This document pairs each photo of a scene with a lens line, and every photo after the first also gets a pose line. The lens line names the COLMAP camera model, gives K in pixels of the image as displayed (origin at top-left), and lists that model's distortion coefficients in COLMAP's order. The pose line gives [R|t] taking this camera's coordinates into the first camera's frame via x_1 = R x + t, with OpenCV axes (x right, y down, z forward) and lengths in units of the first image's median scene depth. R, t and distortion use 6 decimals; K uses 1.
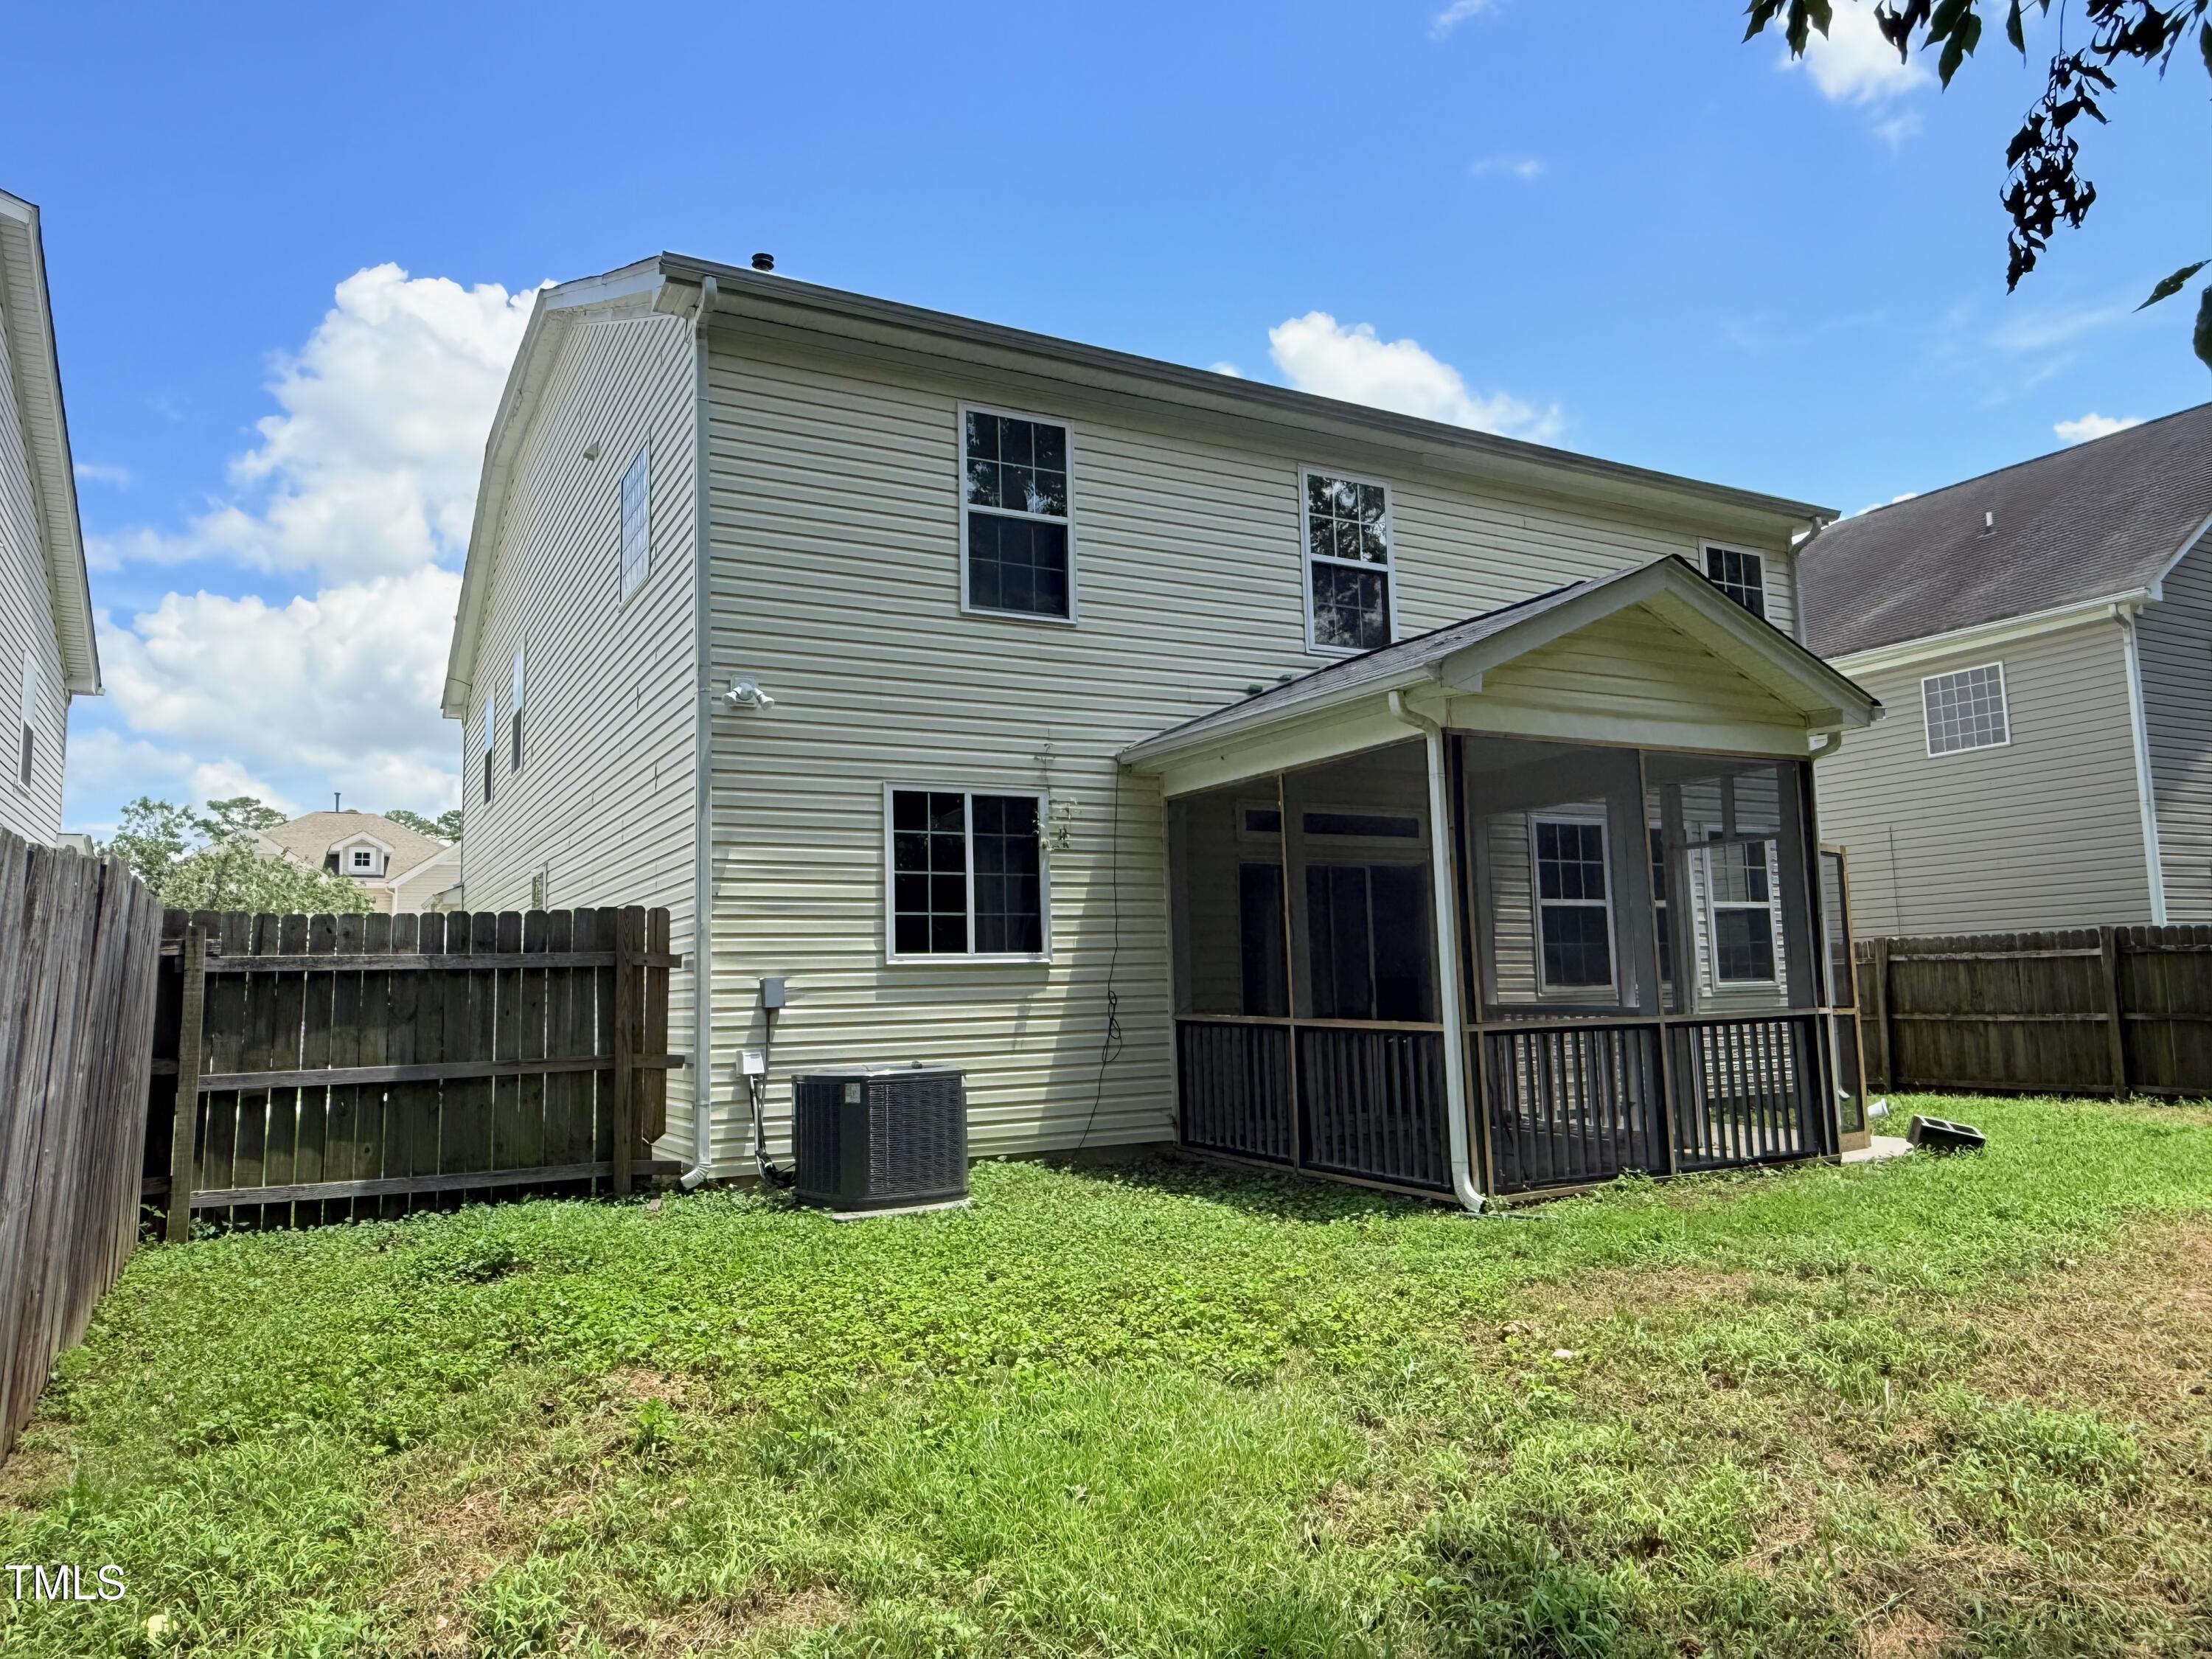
lens RADIAL K [[1524.1, 0, 1106.5], [0, 1524.1, 835.5], [0, 0, 1]] dist [0.003219, -0.001358]
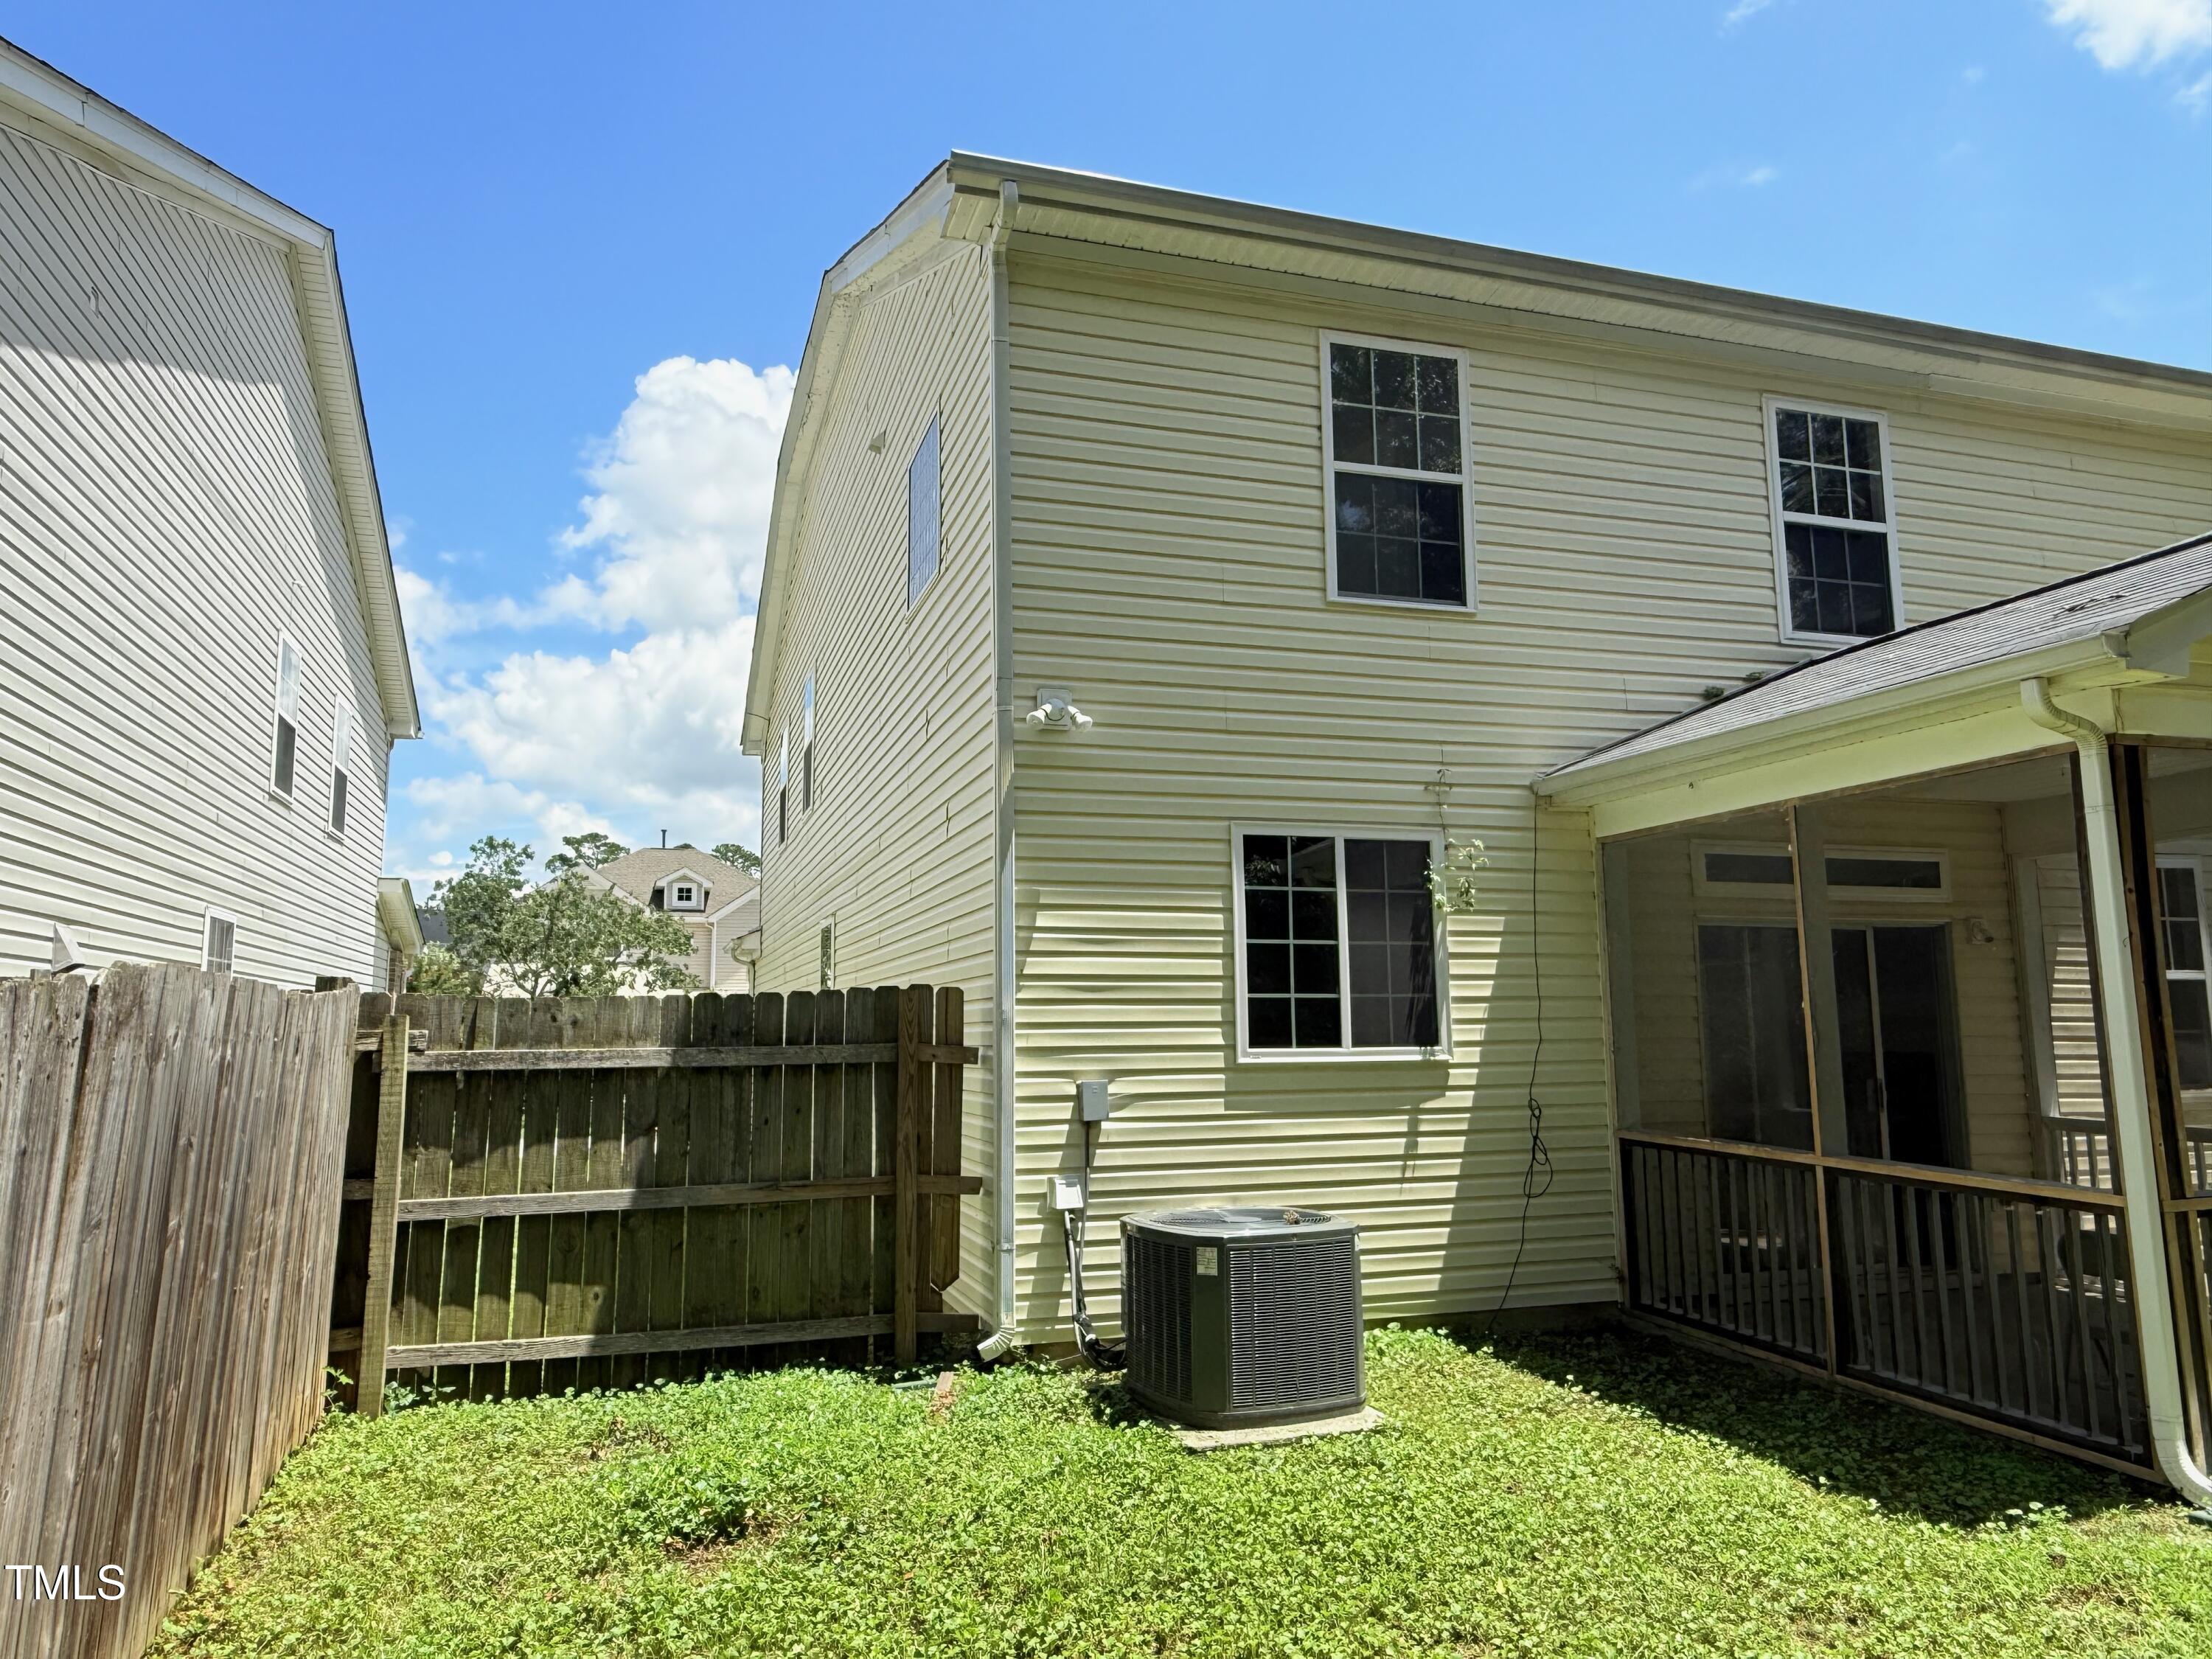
lens RADIAL K [[1524.1, 0, 1106.5], [0, 1524.1, 835.5], [0, 0, 1]] dist [0.003219, -0.001358]
pose [[0.981473, -0.009503, -0.191363, -0.064000], [0.005993, 0.999803, -0.018912, -0.015807], [0.191505, 0.017415, 0.981337, 0.245605]]
